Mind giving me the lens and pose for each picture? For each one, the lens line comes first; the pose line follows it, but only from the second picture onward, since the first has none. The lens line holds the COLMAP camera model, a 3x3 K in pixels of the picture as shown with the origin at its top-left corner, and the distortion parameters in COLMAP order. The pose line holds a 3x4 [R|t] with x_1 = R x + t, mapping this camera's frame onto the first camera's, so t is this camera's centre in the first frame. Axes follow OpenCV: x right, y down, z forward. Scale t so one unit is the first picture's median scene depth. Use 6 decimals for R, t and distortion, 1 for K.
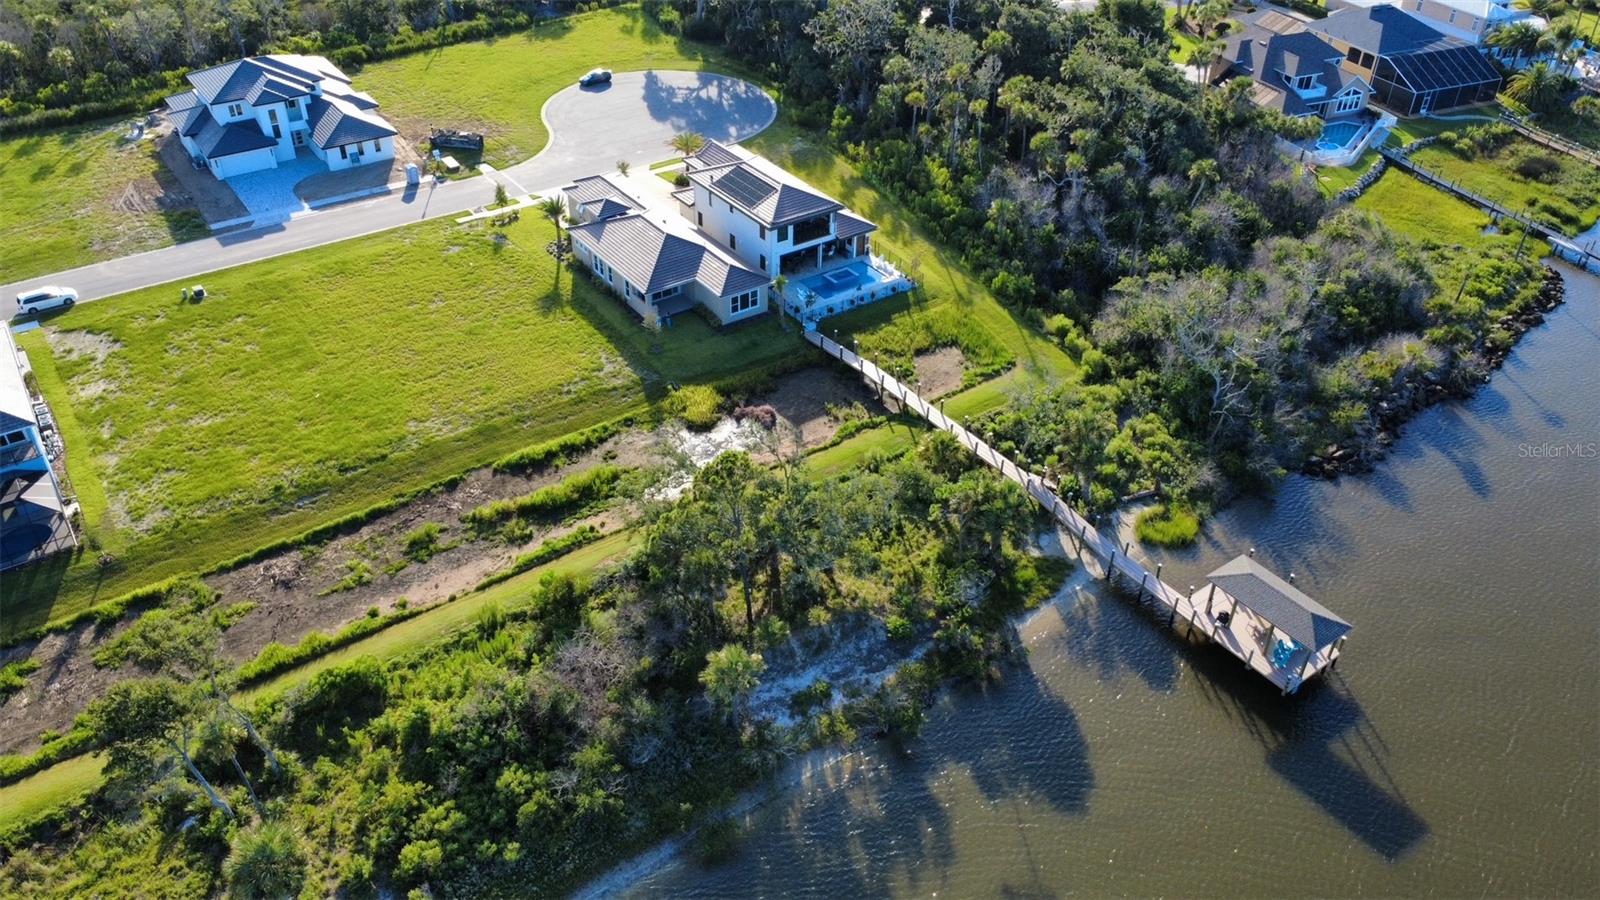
lens RADIAL K [[1193.3, 0, 806.5], [0, 1193.3, 453.1], [0, 0, 1]] dist [0.005353, -0.001639]
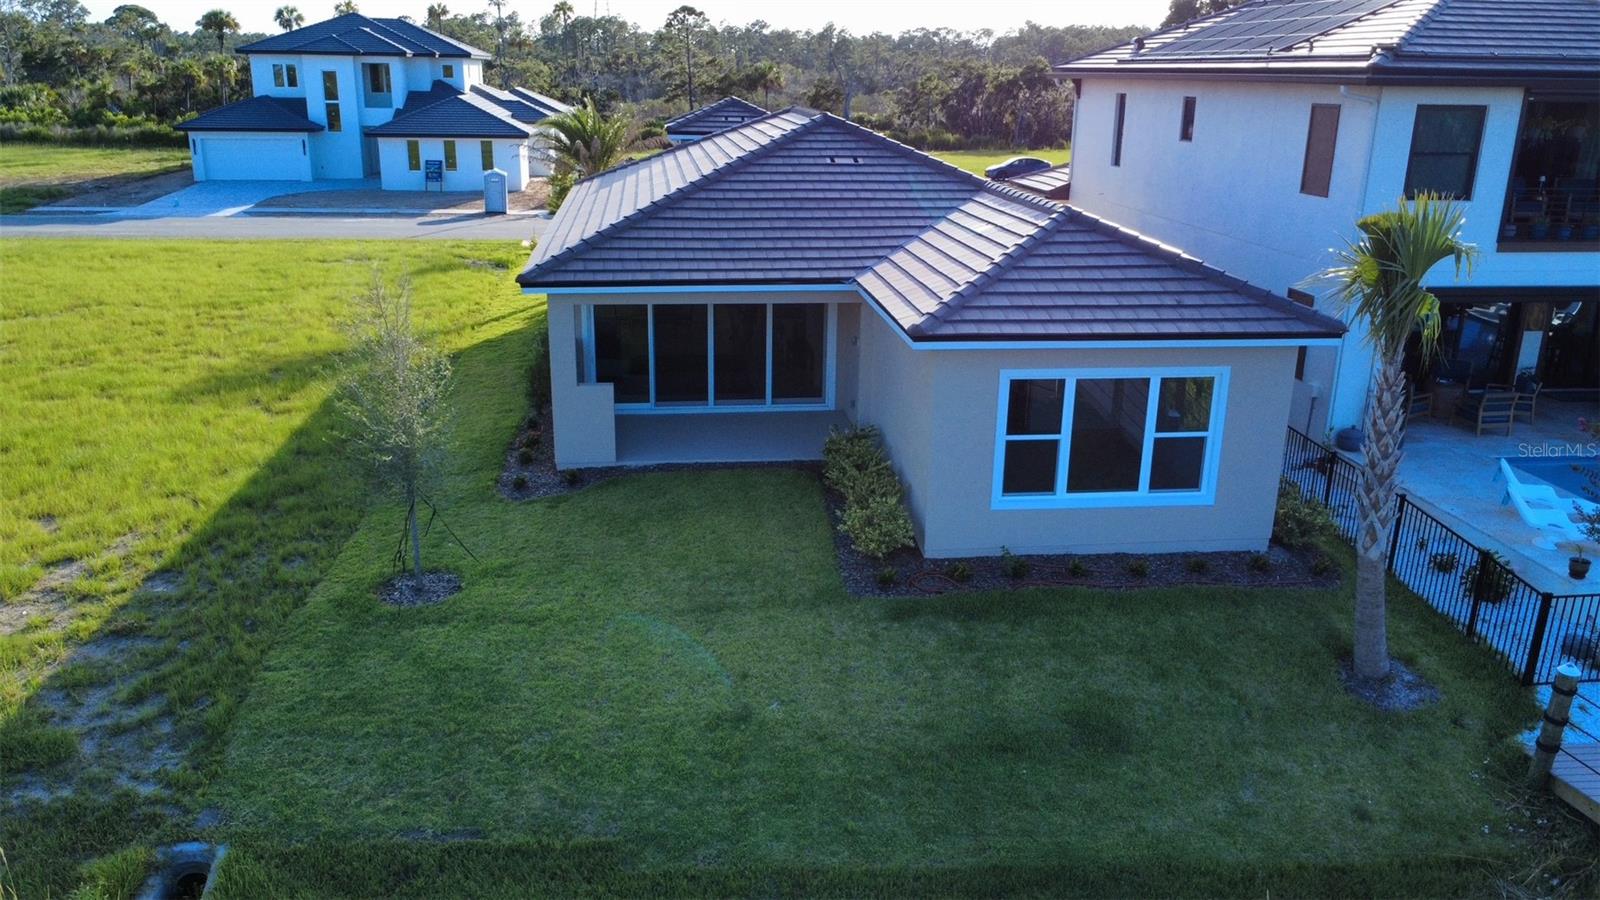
lens RADIAL K [[1193.3, 0, 804.0], [0, 1193.3, 451.0], [0, 0, 1]] dist [0.005353, -0.001639]
pose [[0.879257, 0.134265, -0.457034, -0.017923], [-0.272266, 0.928936, -0.250895, -0.081829], [0.390869, 0.345036, 0.853330, 0.900330]]
